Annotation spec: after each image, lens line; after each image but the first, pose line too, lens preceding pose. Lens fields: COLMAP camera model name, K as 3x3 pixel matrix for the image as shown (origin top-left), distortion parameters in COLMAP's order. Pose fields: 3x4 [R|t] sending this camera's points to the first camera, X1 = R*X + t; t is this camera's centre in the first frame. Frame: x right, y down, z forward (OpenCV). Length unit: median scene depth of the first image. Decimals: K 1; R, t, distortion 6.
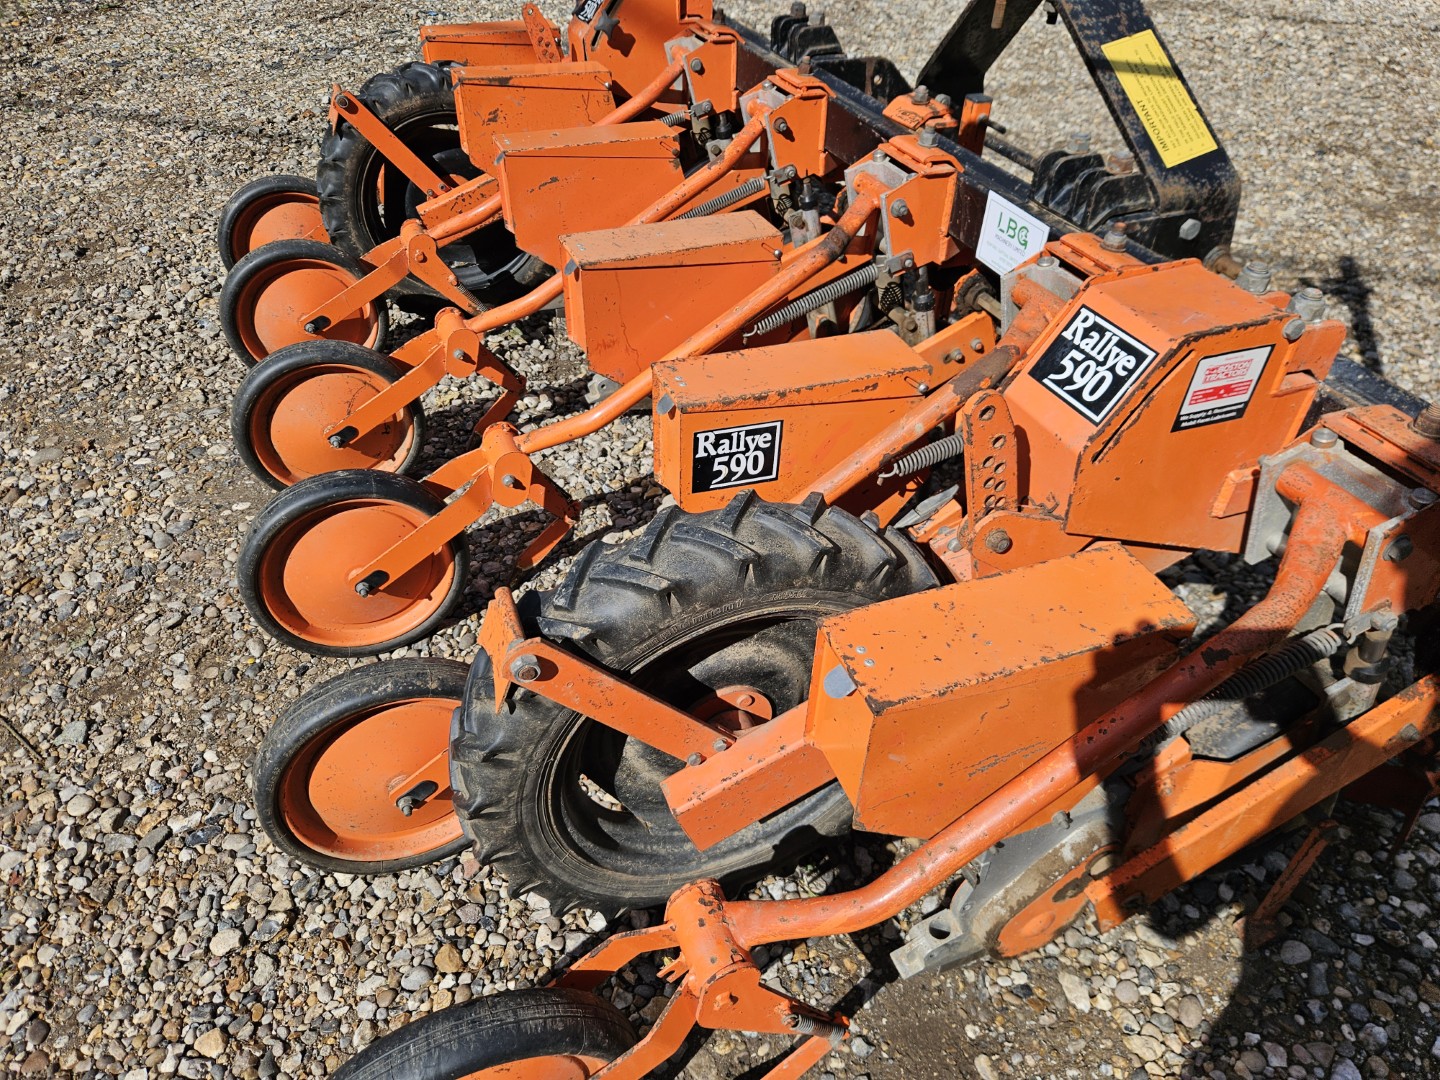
lens RADIAL K [[921.4, 0, 718.6], [0, 921.4, 544.9], [0, 0, 1]] dist [0.060811, -0.044303]
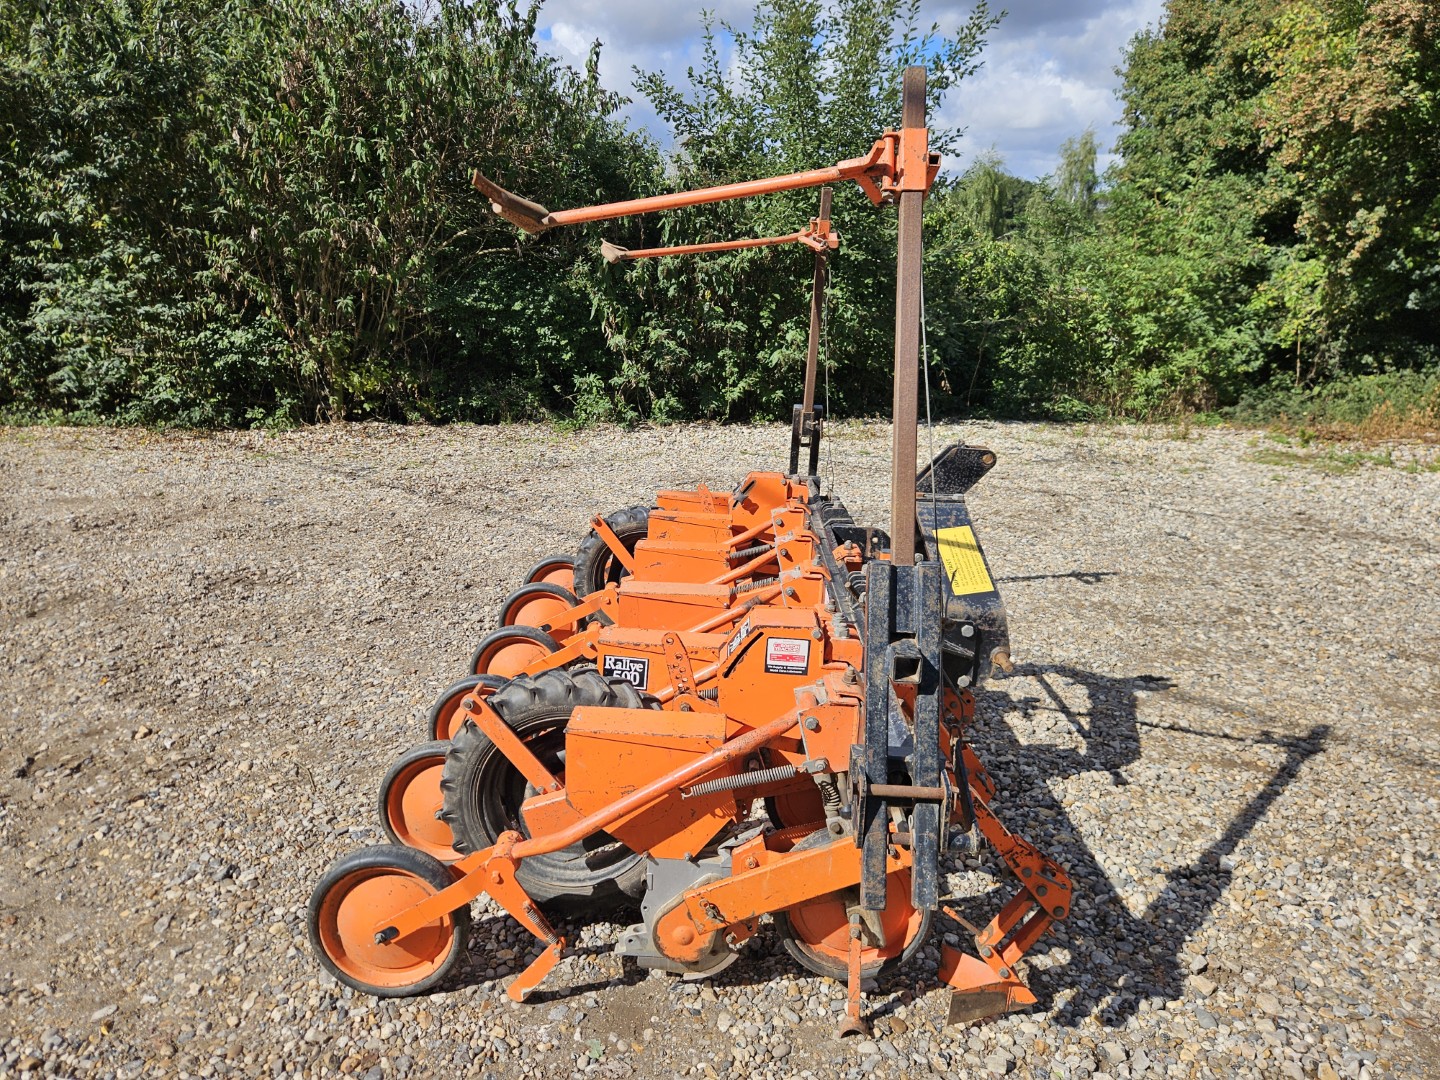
lens RADIAL K [[921.4, 0, 718.6], [0, 921.4, 544.9], [0, 0, 1]] dist [0.060811, -0.044303]
pose [[0.917447, 0.109262, -0.382561, 0.704715], [-0.267503, 0.881169, -0.389850, 0.292786], [0.294505, 0.460002, 0.837654, -0.591044]]
